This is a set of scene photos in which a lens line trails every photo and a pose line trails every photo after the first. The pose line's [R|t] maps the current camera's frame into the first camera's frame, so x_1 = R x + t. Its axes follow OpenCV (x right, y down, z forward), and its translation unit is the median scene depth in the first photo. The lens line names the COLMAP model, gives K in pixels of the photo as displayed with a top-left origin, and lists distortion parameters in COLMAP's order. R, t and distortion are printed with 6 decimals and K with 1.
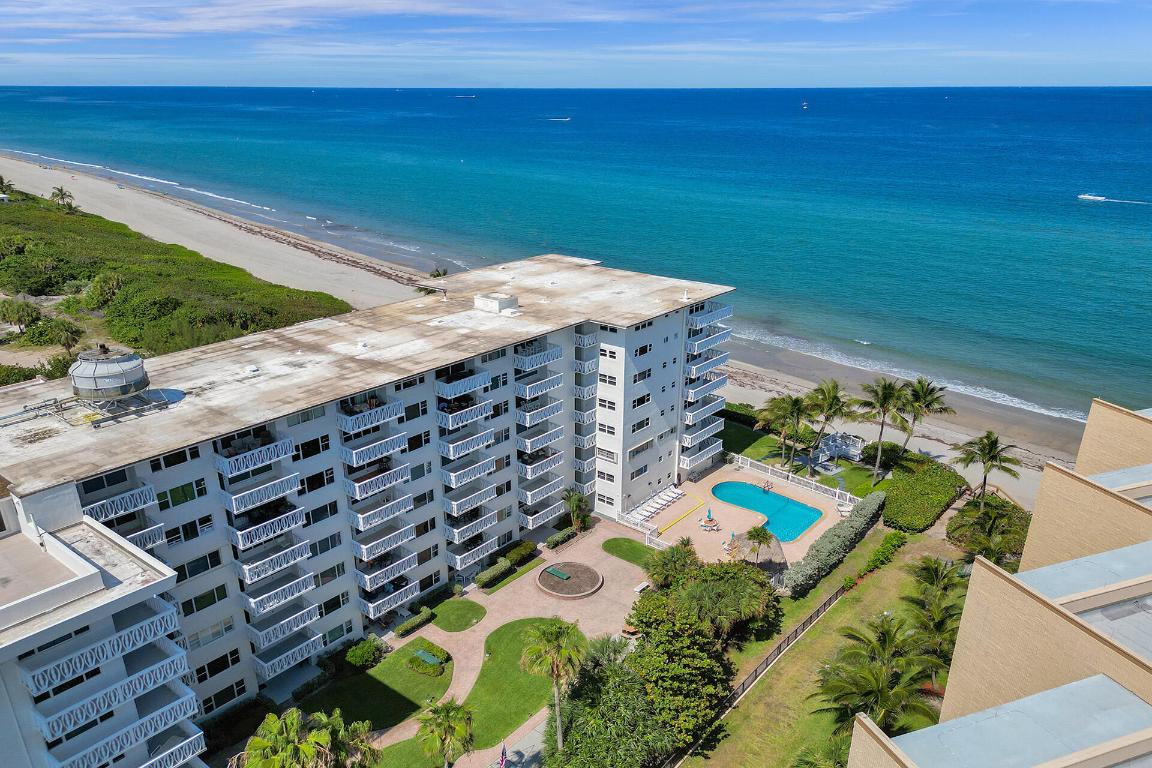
lens RADIAL K [[848.4, 0, 574.4], [0, 848.4, 418.7], [0, 0, 1]] dist [0.097194, -0.105497]
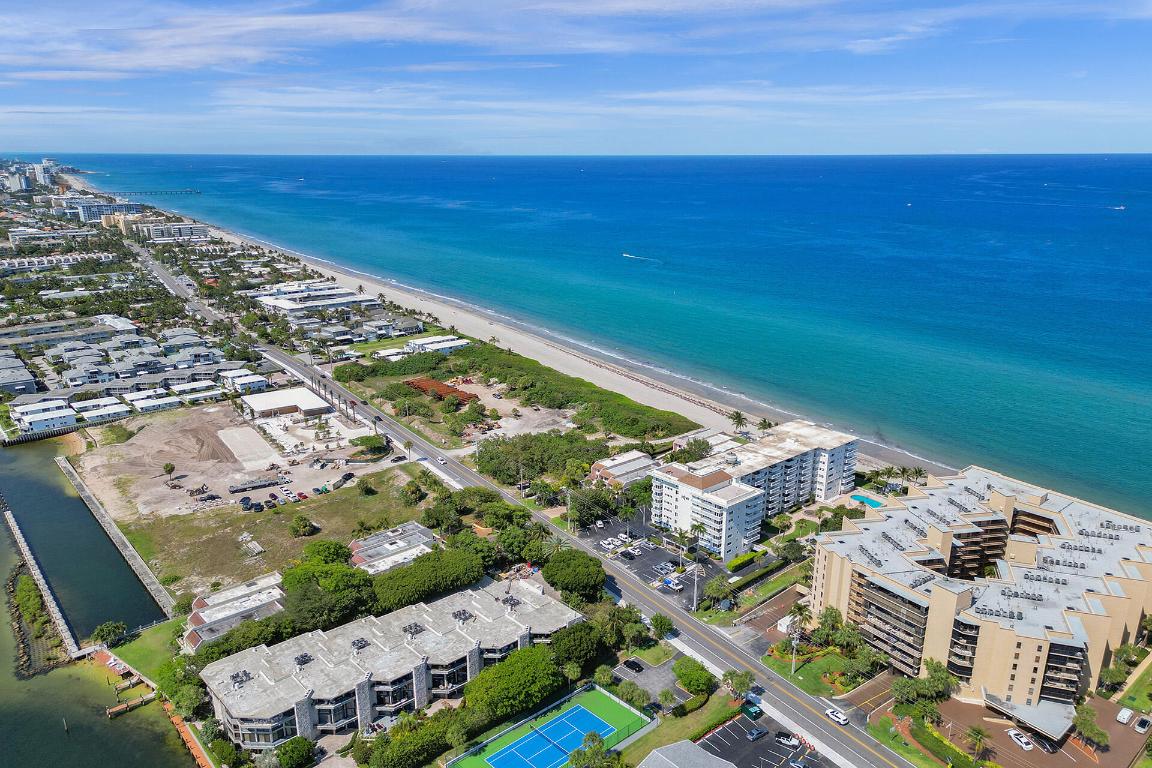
lens RADIAL K [[826.4, 0, 569.9], [0, 826.4, 433.8], [0, 0, 1]] dist [0.086047, -0.101398]
pose [[0.985977, 0.051957, -0.158585, -0.455672], [-0.059382, 0.997333, -0.042441, 0.045564], [0.155957, 0.051263, 0.986433, -2.630576]]
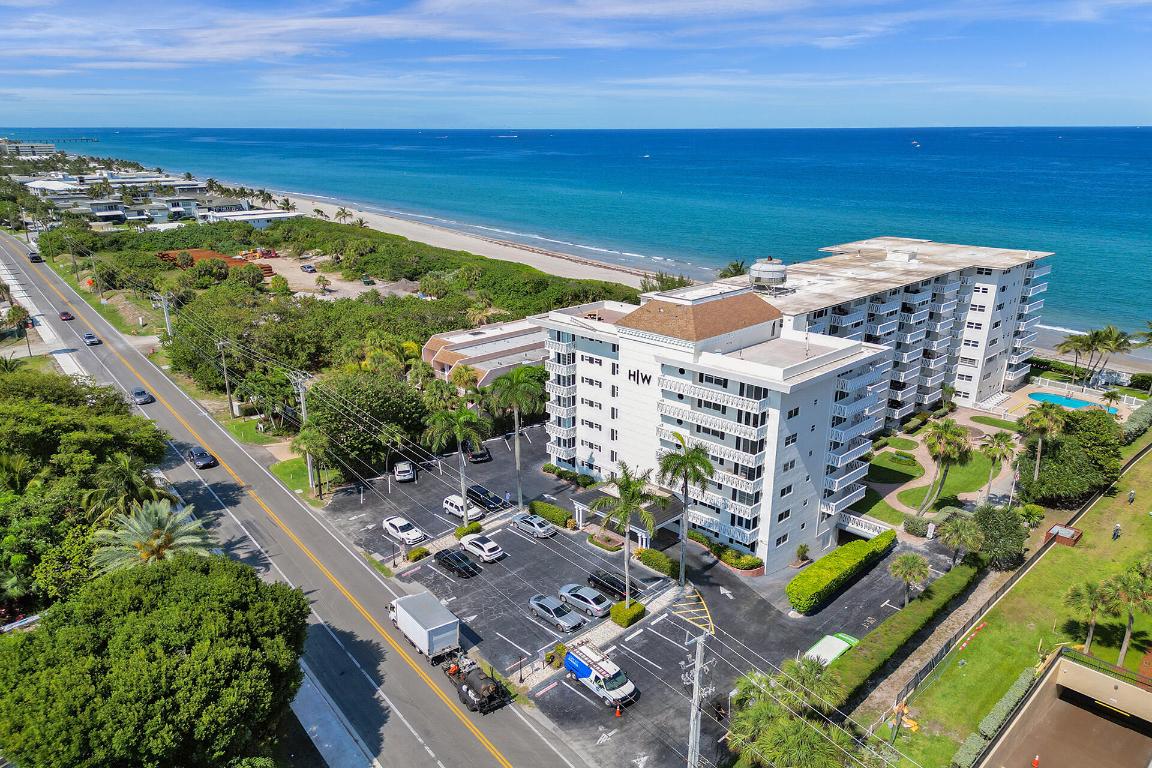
lens RADIAL K [[826.4, 0, 569.9], [0, 826.4, 433.8], [0, 0, 1]] dist [0.086047, -0.101398]
pose [[0.994157, 0.036610, -0.101548, -0.488622], [-0.038326, 0.999153, -0.014999, 0.212269], [0.100913, 0.018804, 0.994718, -0.502780]]
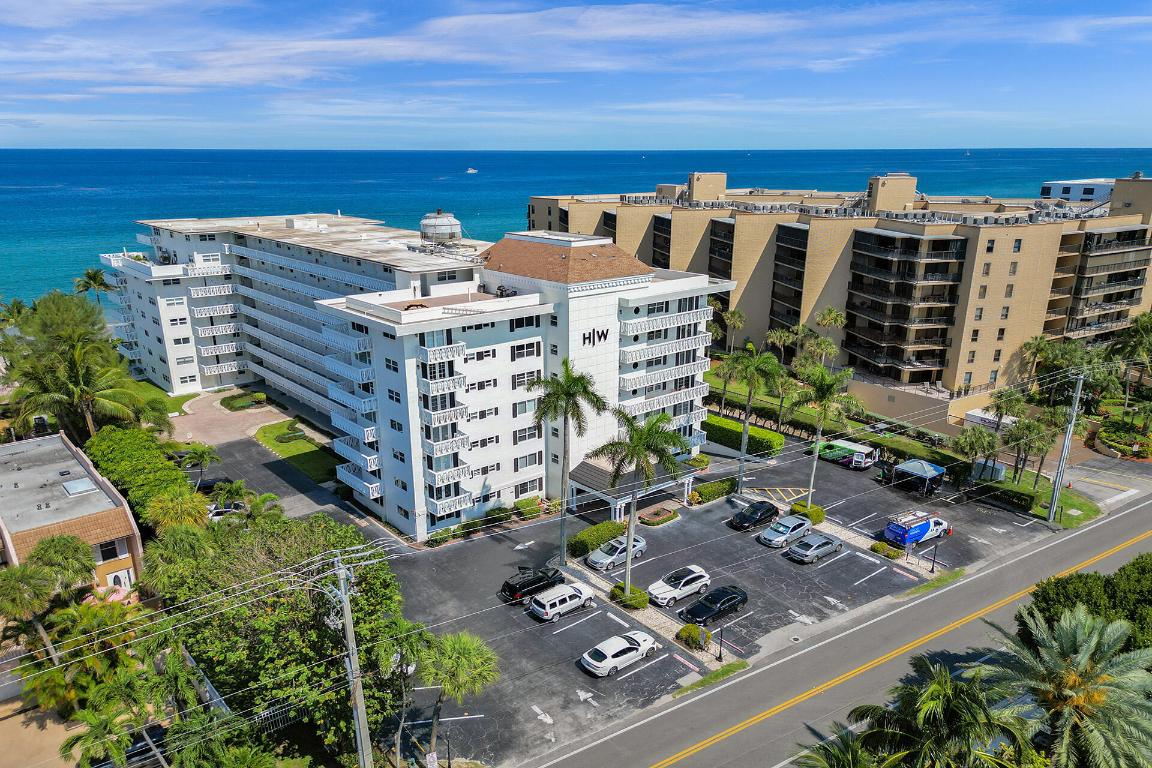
lens RADIAL K [[826.4, 0, 569.9], [0, 826.4, 433.8], [0, 0, 1]] dist [0.086047, -0.101398]
pose [[0.187756, -0.320345, 0.928508, -1.335614], [0.364849, 0.900429, 0.236880, 0.006864], [-0.911939, 0.294290, 0.285938, 0.292656]]
